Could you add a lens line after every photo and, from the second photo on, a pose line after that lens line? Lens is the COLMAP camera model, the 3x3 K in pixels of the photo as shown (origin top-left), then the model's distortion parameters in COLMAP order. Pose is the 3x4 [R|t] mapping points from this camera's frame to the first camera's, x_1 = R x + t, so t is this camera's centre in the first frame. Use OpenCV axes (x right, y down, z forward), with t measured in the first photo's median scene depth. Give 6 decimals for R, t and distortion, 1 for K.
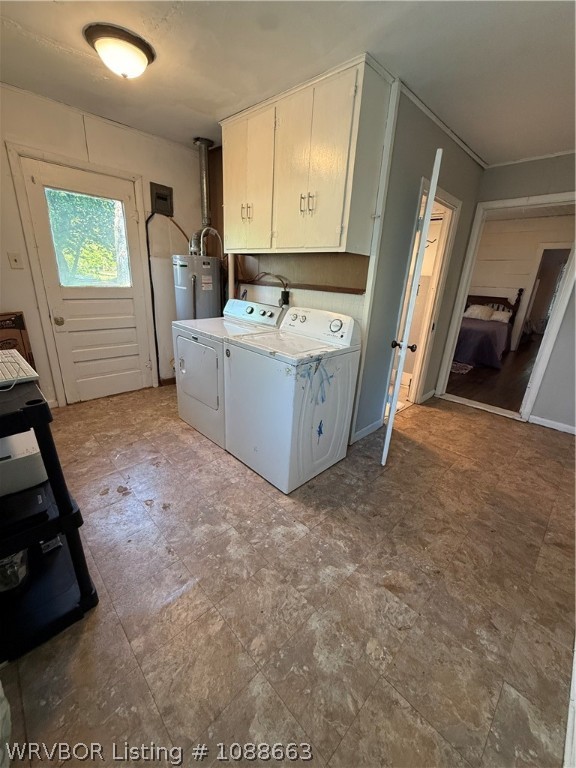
lens RADIAL K [[306.2, 0, 288.3], [0, 306.2, 380.5], [0, 0, 1]] dist [-0.000413, 0.000488]
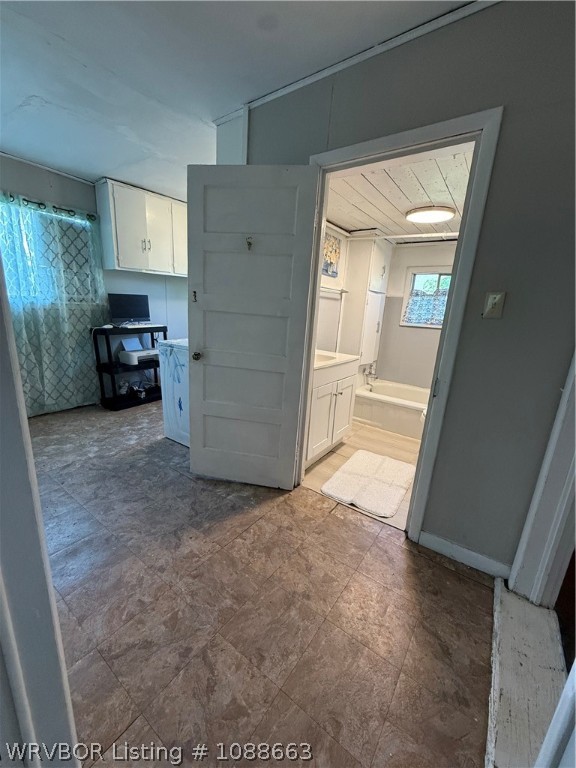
lens RADIAL K [[306.2, 0, 290.2], [0, 306.2, 381.3], [0, 0, 1]] dist [-0.000413, 0.000488]
pose [[0.177746, 0.191005, -0.965362, 1.501890], [-0.360934, 0.925272, 0.116616, -0.267416], [0.915496, 0.327704, 0.233403, 1.143030]]
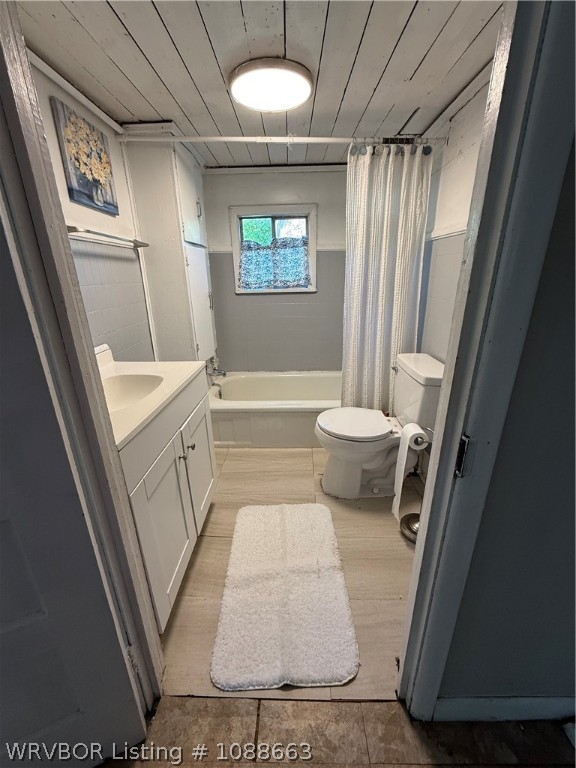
lens RADIAL K [[306.2, 0, 289.1], [0, 306.2, 381.4], [0, 0, 1]] dist [-0.000413, 0.000488]
pose [[0.698639, 0.168757, -0.695287, 0.883403], [-0.173213, 0.982771, 0.064486, -0.360894], [0.694190, 0.075380, 0.715833, 1.320864]]
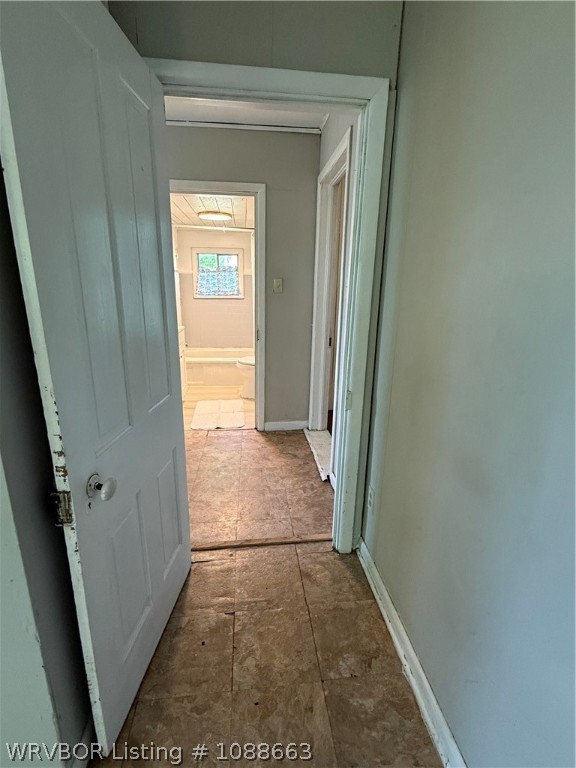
lens RADIAL K [[364.3, 0, 289.7], [0, 364.3, 381.3], [0, 0, 1]] dist [-0.000743, 0.000485]
pose [[0.783074, 0.122437, -0.609757, 1.935008], [-0.175024, 0.984190, -0.027150, -0.070327], [0.596793, 0.127983, 0.792123, 0.498412]]
